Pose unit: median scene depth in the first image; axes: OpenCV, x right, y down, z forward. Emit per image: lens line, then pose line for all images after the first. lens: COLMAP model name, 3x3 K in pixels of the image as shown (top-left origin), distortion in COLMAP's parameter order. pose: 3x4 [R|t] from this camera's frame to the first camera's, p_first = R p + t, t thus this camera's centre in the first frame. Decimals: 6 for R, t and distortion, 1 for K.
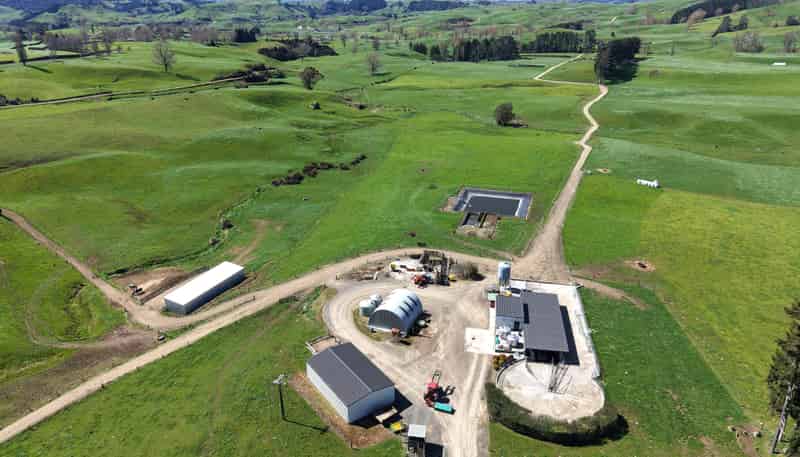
lens RADIAL K [[540.9, 0, 399.3], [0, 540.9, 226.5], [0, 0, 1]] dist [0.022414, -0.024408]
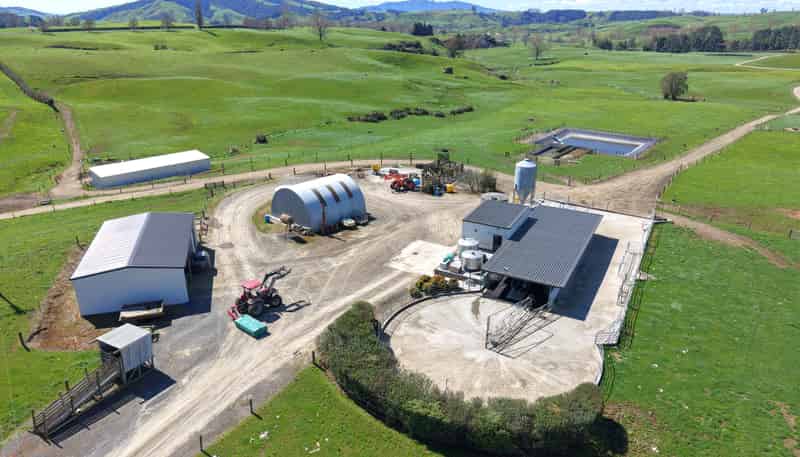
lens RADIAL K [[540.9, 0, 398.4], [0, 540.9, 225.3], [0, 0, 1]] dist [0.022414, -0.024408]
pose [[0.942202, 0.126506, -0.310243, 0.255414], [-0.134936, 0.990837, -0.005771, 0.158971], [0.306671, 0.047301, 0.950640, 0.390644]]
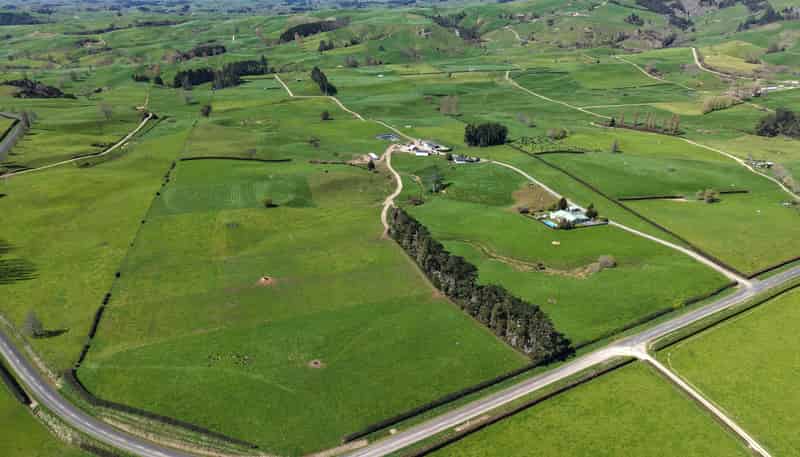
lens RADIAL K [[540.9, 0, 396.6], [0, 540.9, 228.1], [0, 0, 1]] dist [0.022414, -0.024408]
pose [[0.719968, -0.276188, 0.636684, -3.590276], [0.263715, 0.957463, 0.117128, 0.209339], [-0.641951, 0.083575, 0.762178, -2.827283]]
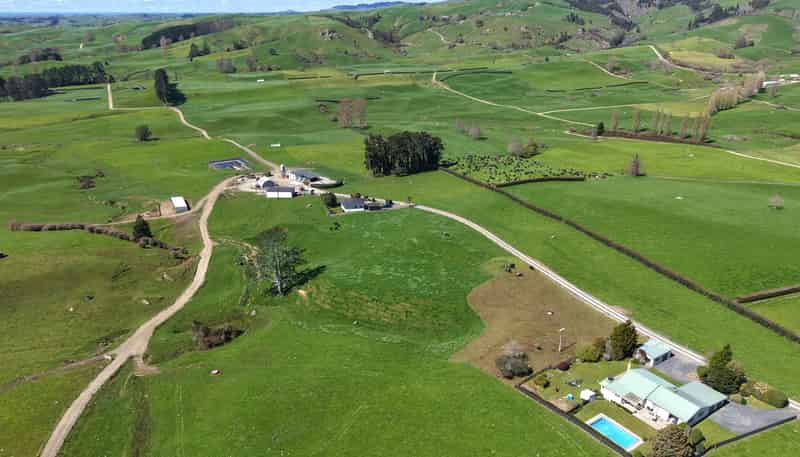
lens RADIAL K [[540.9, 0, 403.6], [0, 540.9, 231.4], [0, 0, 1]] dist [0.022414, -0.024408]
pose [[0.614175, -0.286422, 0.735358, -1.509615], [0.304736, 0.945614, 0.113800, 0.250982], [-0.727960, 0.154197, 0.668056, -1.233704]]
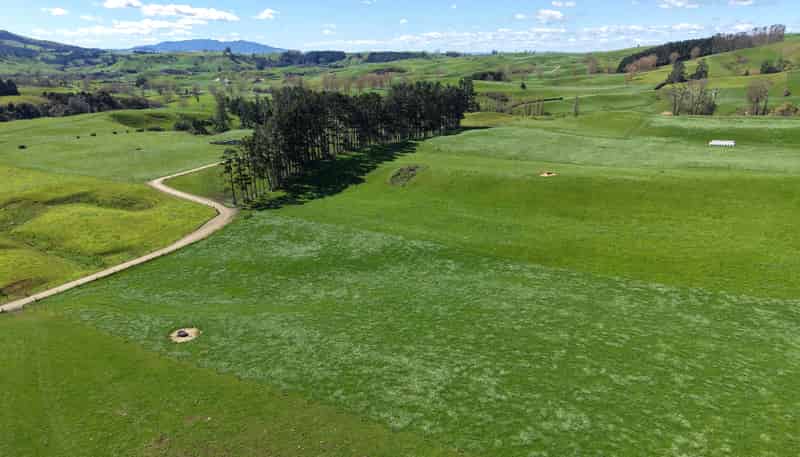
lens RADIAL K [[540.9, 0, 398.8], [0, 540.9, 228.5], [0, 0, 1]] dist [0.022414, -0.024408]
pose [[0.999999, -0.001243, -0.001196, 2.094065], [0.001136, 0.996352, -0.085330, -0.927600], [0.001297, 0.085328, 0.996352, 2.657626]]
